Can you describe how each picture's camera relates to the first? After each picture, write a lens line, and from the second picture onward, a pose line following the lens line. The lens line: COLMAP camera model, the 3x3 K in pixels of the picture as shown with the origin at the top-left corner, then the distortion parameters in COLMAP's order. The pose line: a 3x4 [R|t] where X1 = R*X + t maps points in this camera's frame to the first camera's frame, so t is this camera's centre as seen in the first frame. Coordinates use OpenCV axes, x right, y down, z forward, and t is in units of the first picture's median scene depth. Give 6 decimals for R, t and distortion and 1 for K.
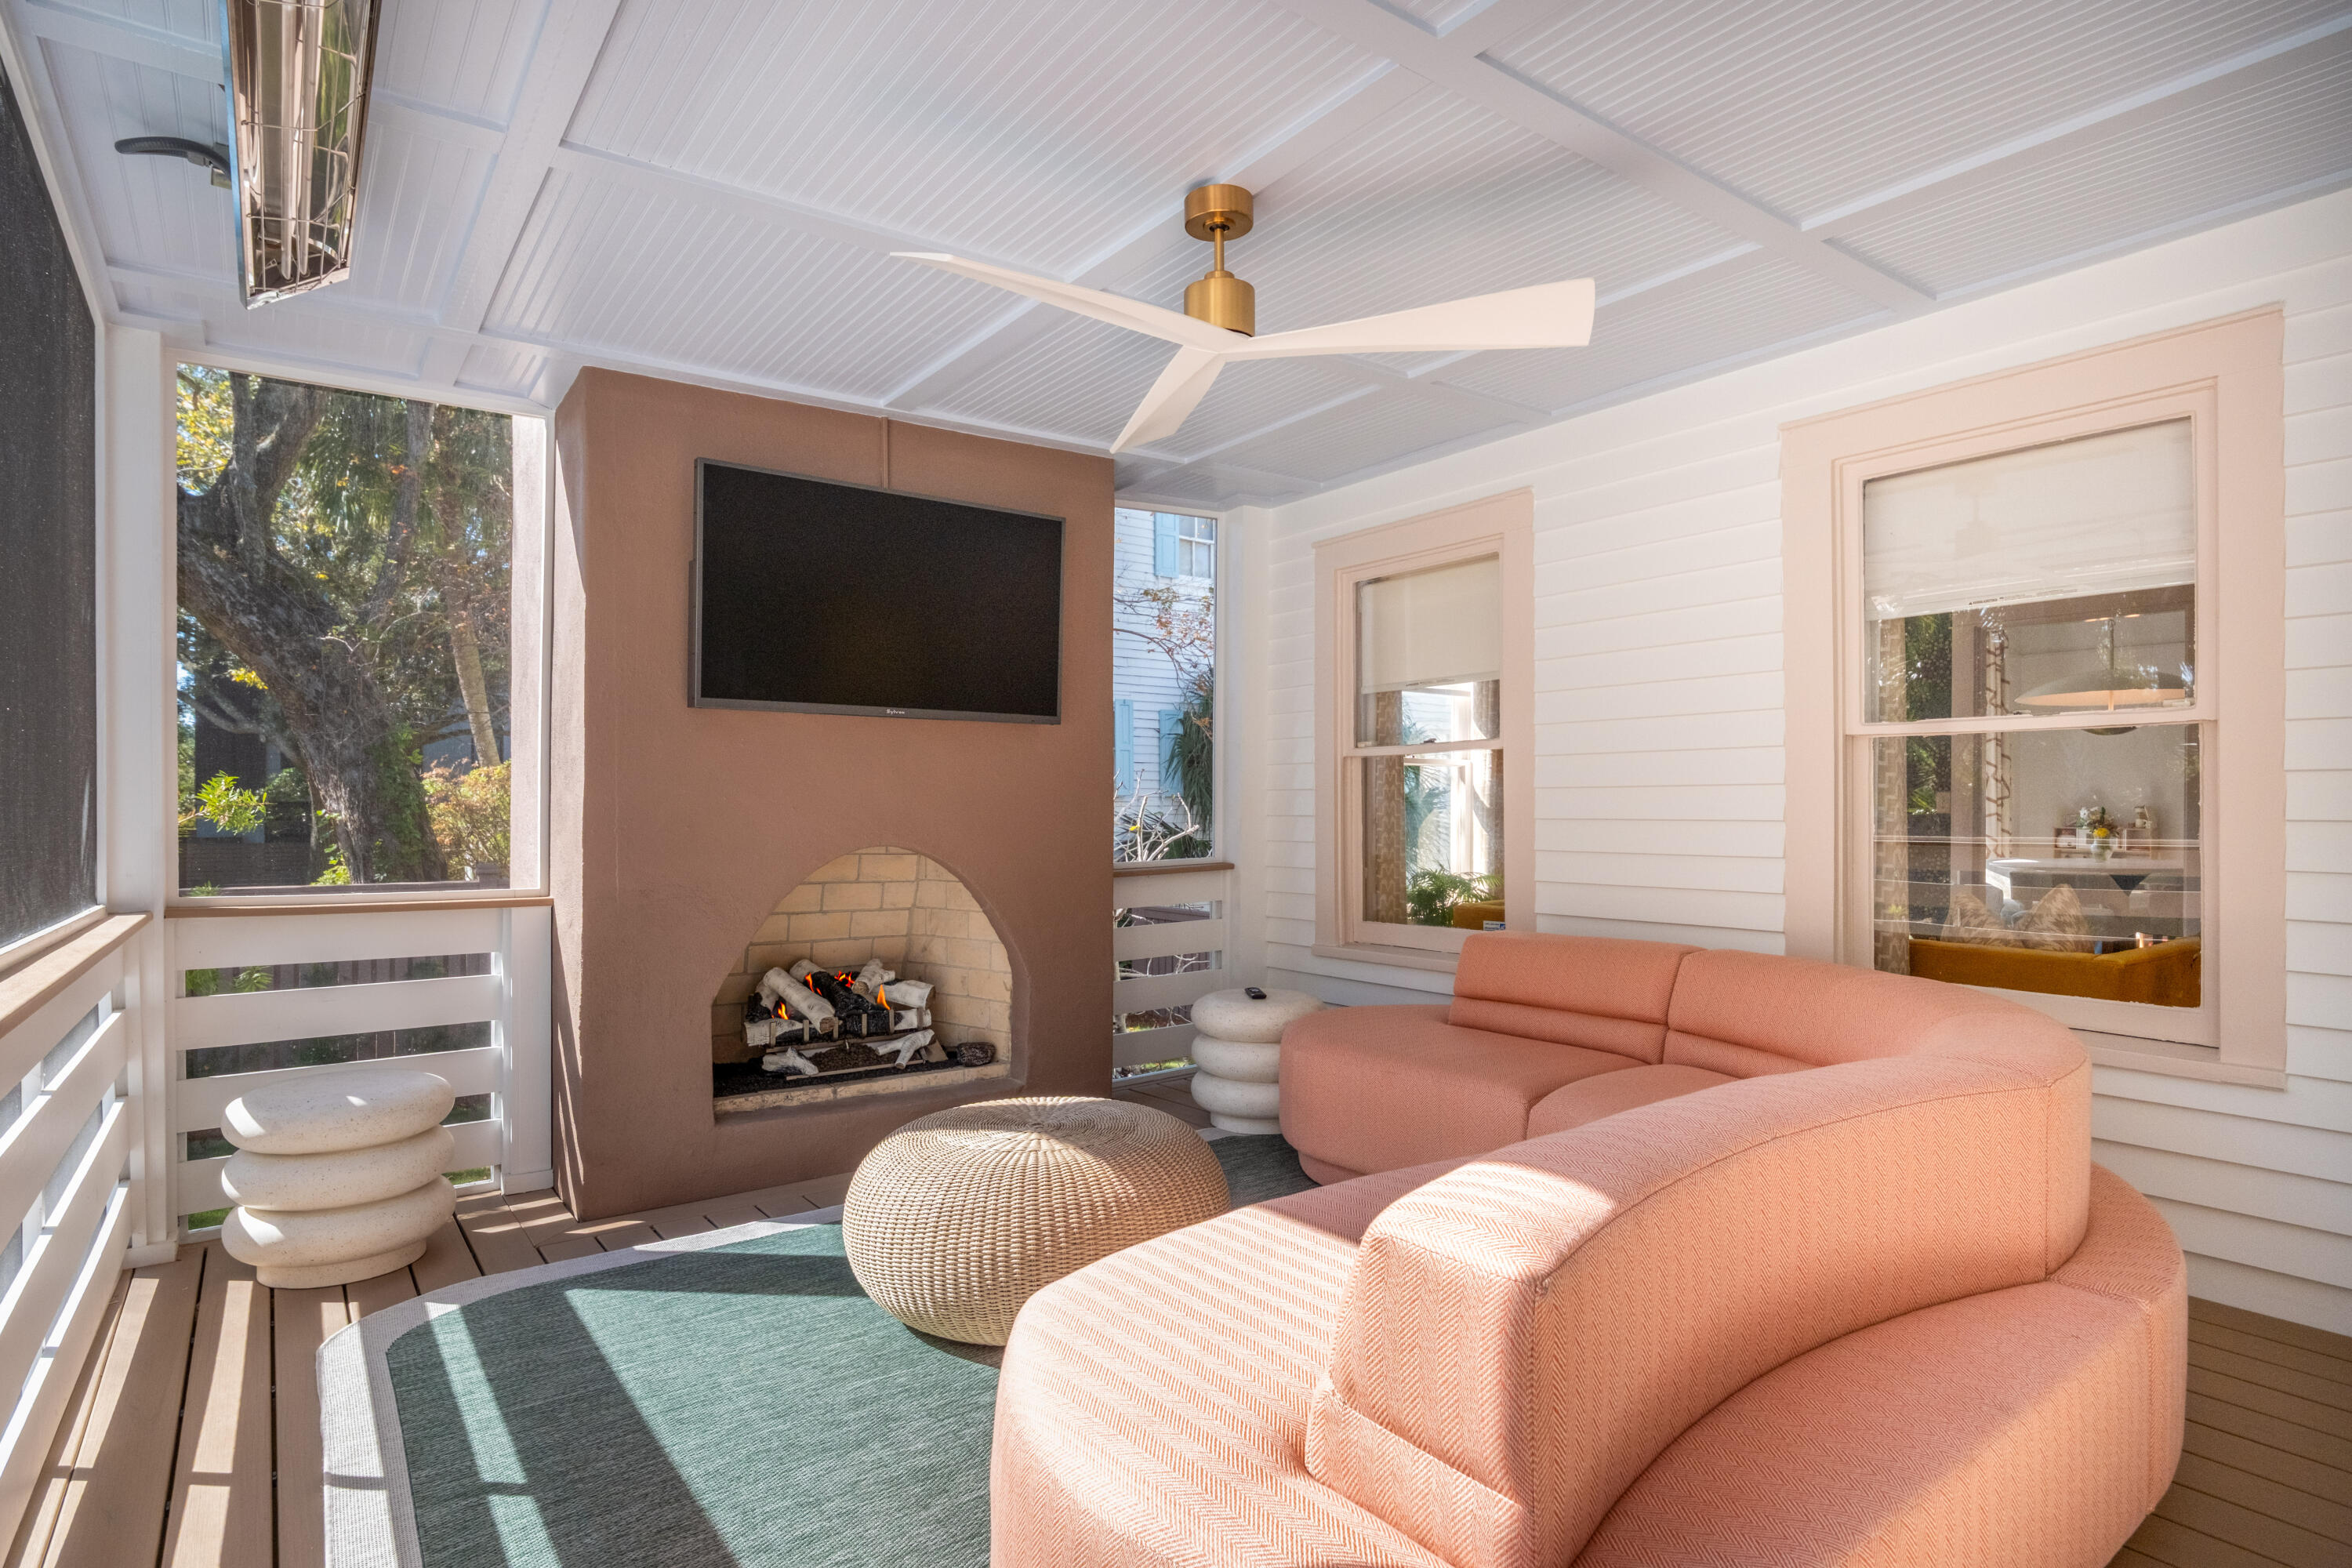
lens RADIAL K [[1220.2, 0, 1171.8], [0, 1220.2, 800.6], [0, 0, 1]] dist [0.001552, 0.000449]
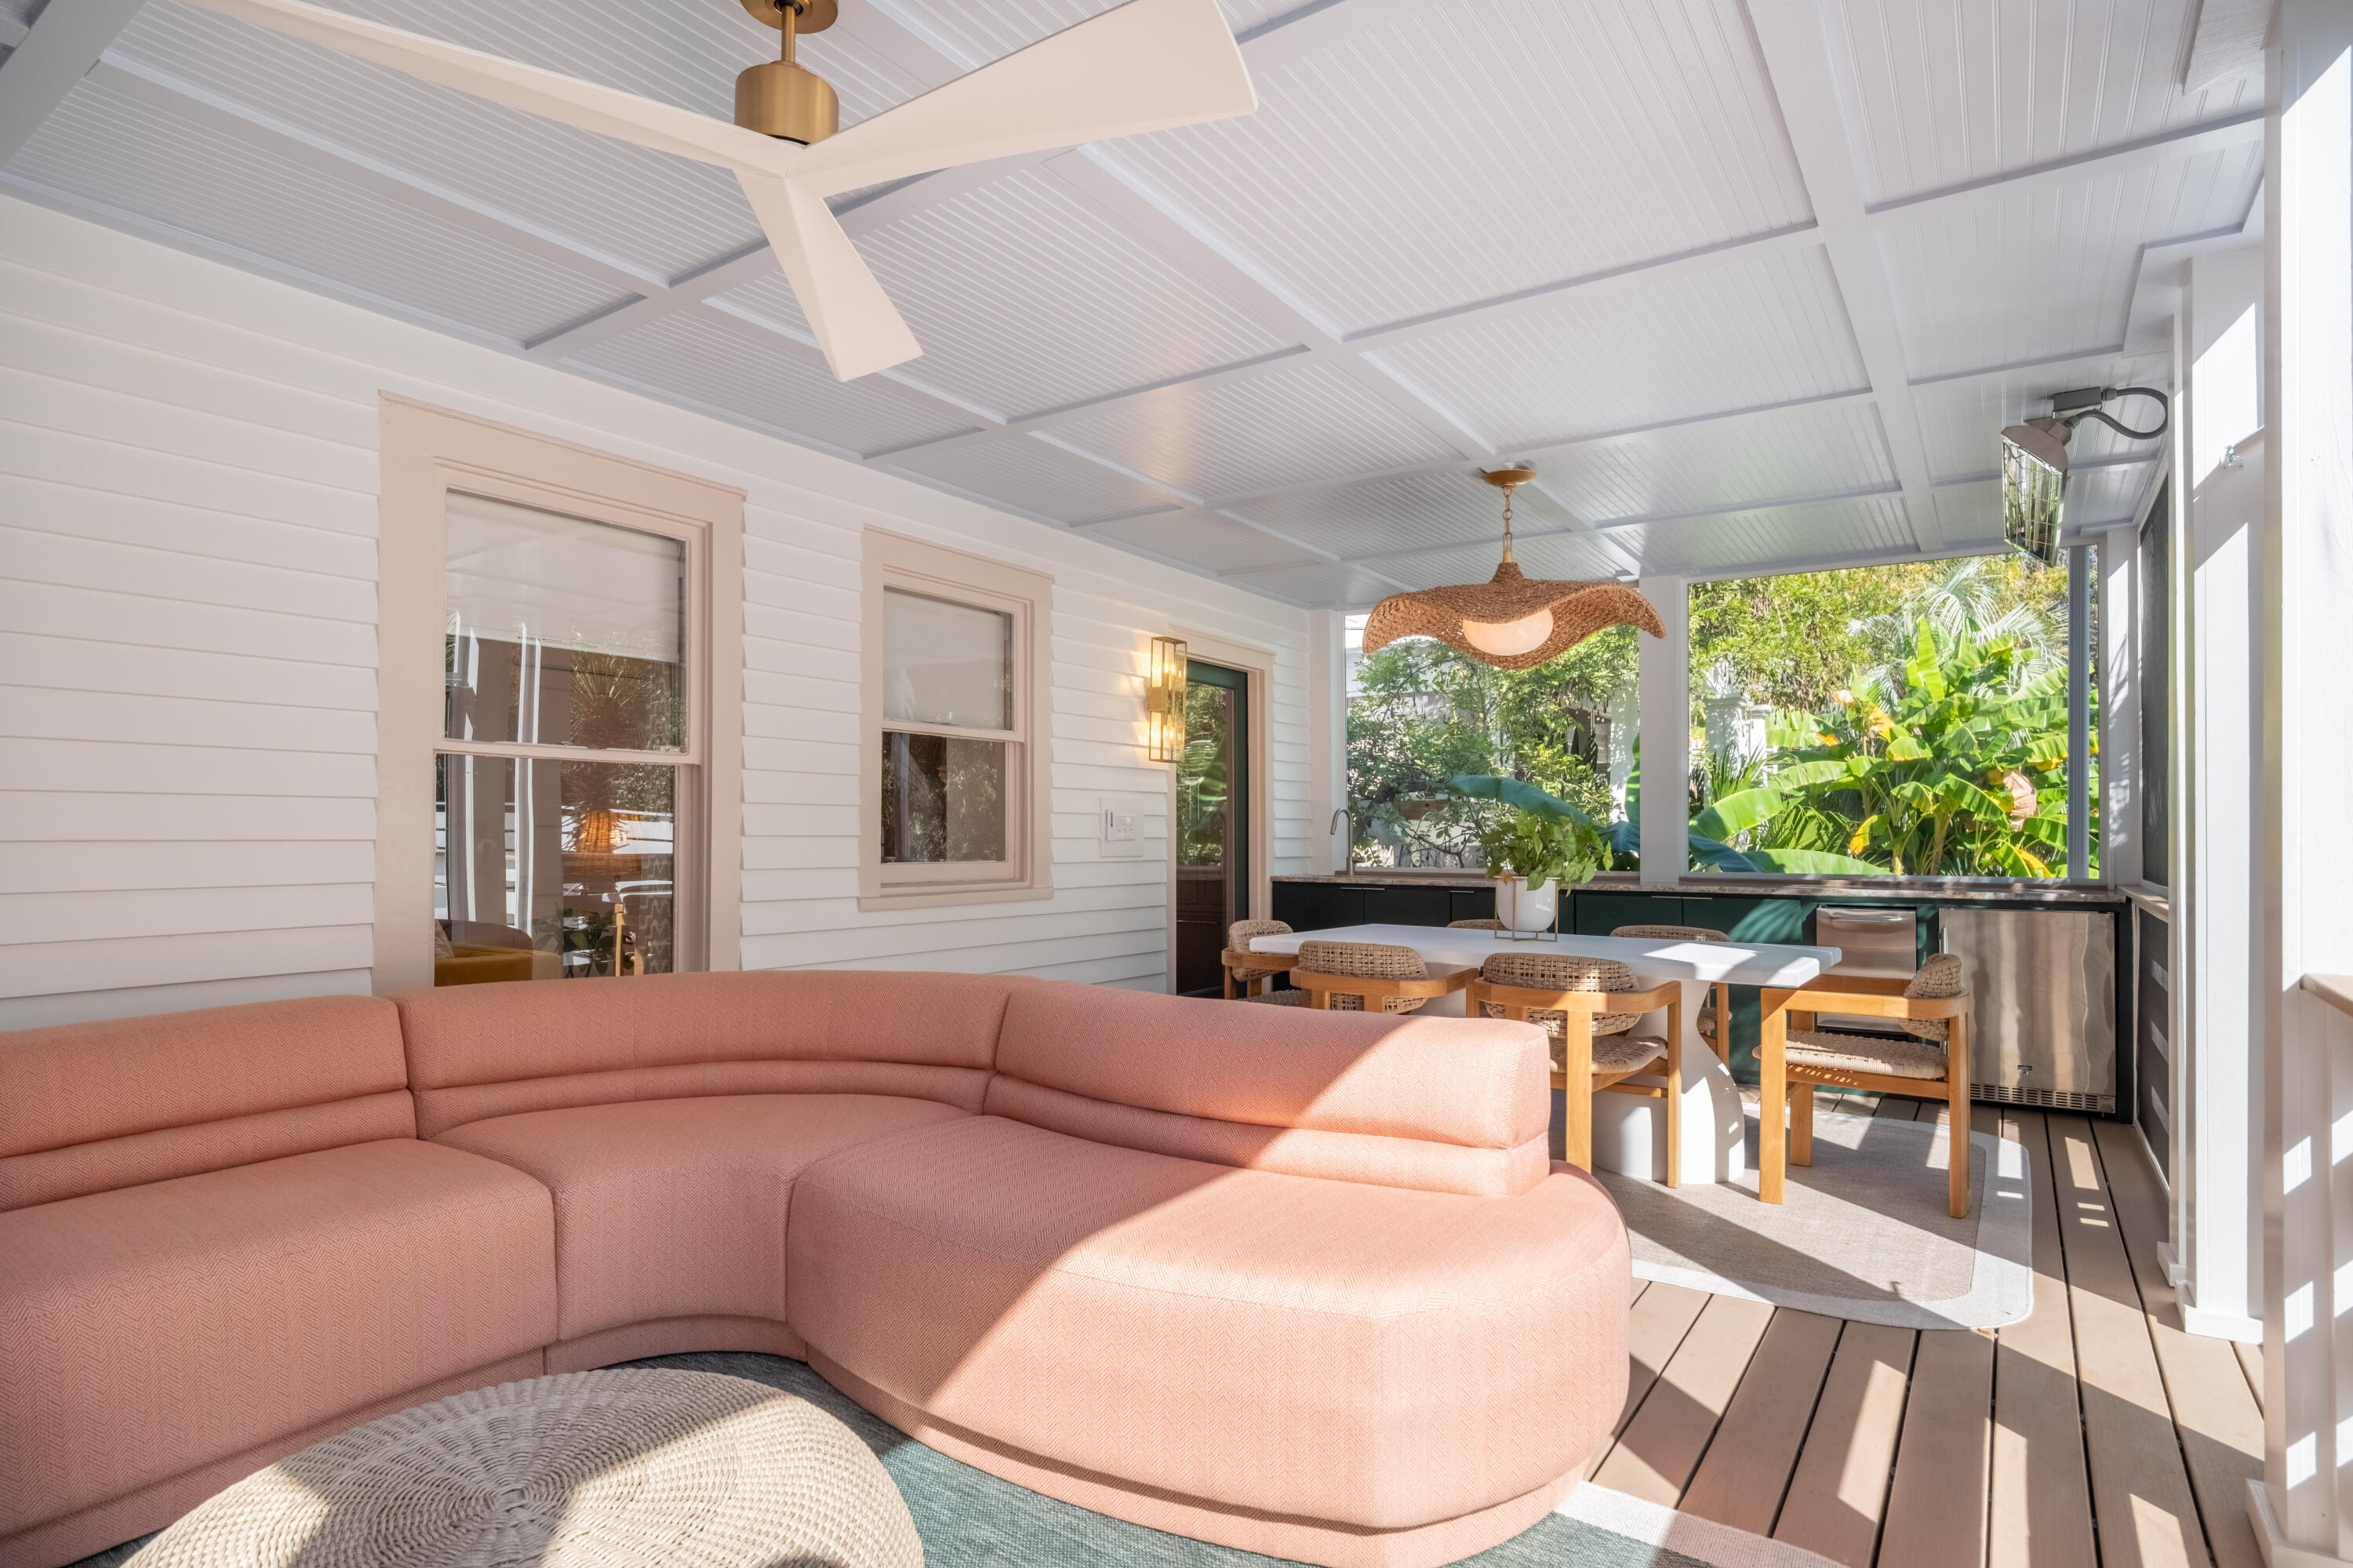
lens RADIAL K [[1220.8, 0, 1187.8], [0, 1220.8, 832.5], [0, 0, 1]] dist [0.001552, 0.000449]
pose [[-0.339320, 0.006863, 0.940646, -0.554601], [-0.004243, 0.999952, -0.008827, 0.017834], [-0.940662, -0.006986, -0.339274, 0.803992]]
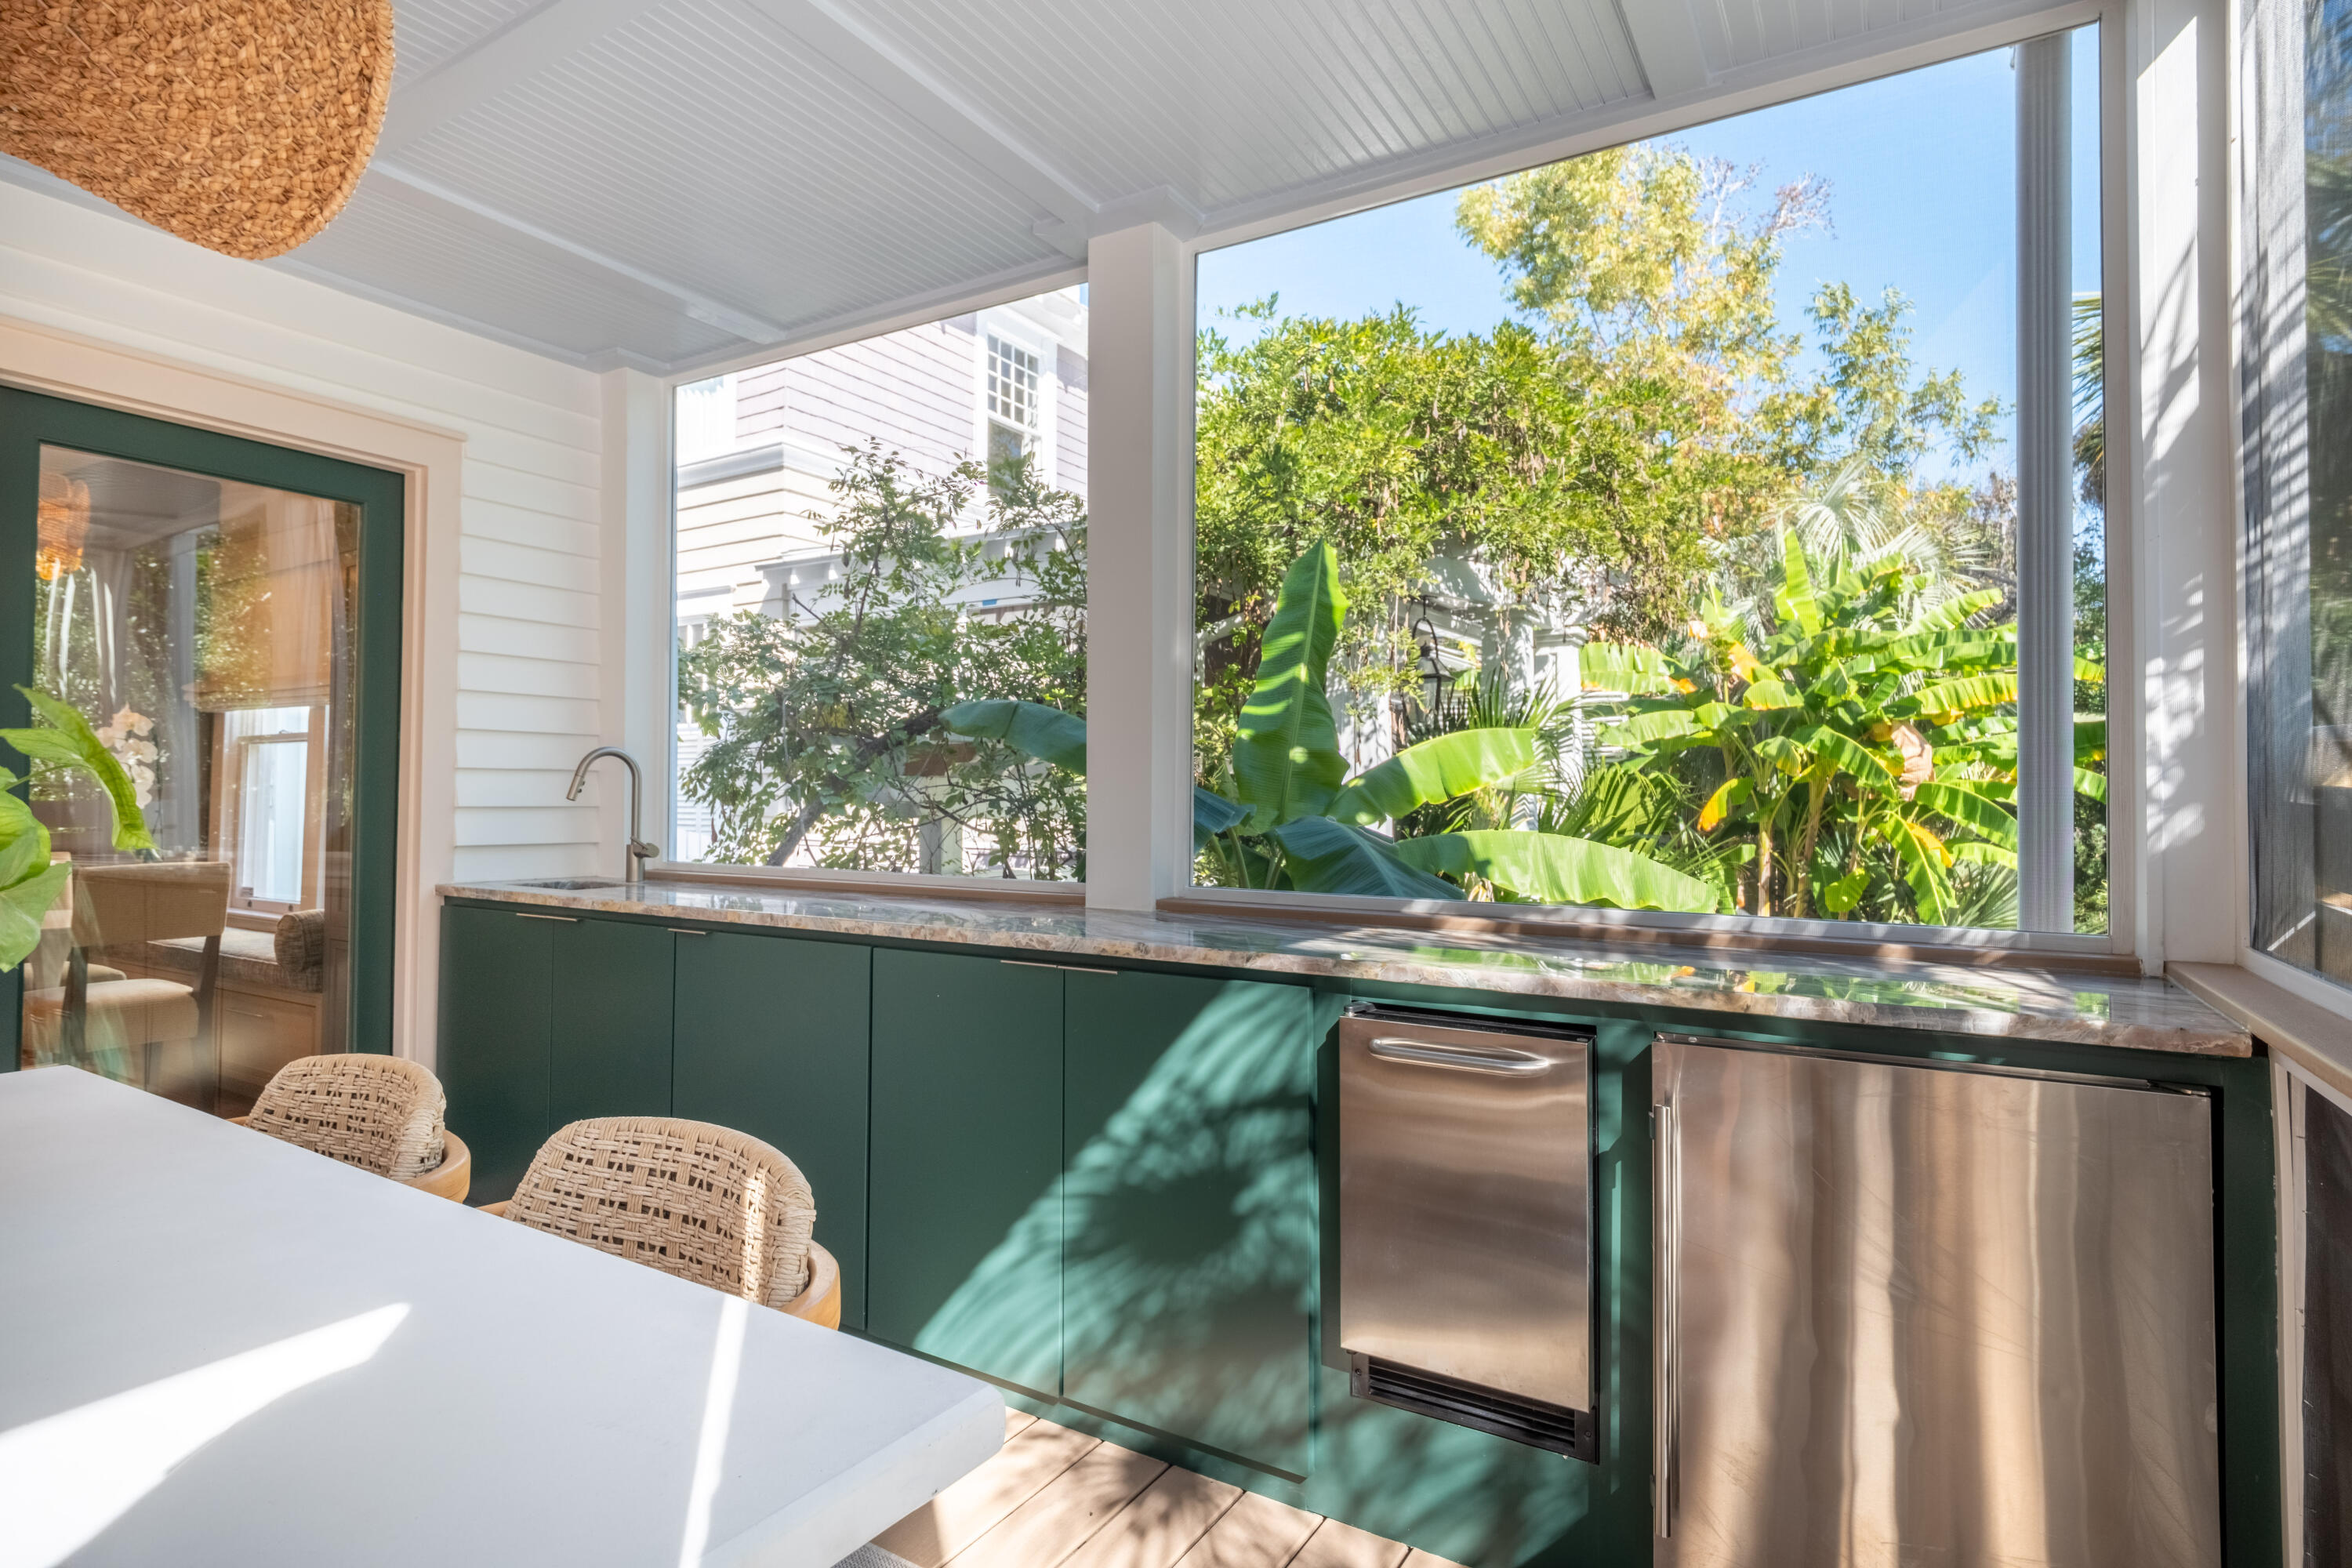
lens RADIAL K [[1220.2, 0, 1171.0], [0, 1220.2, 782.5], [0, 0, 1]] dist [0.001552, 0.000449]
pose [[-0.386784, 0.015434, 0.922041, -0.347268], [-0.009821, 0.999734, -0.020855, 0.013890], [-0.922118, -0.017122, -0.386530, 0.514003]]
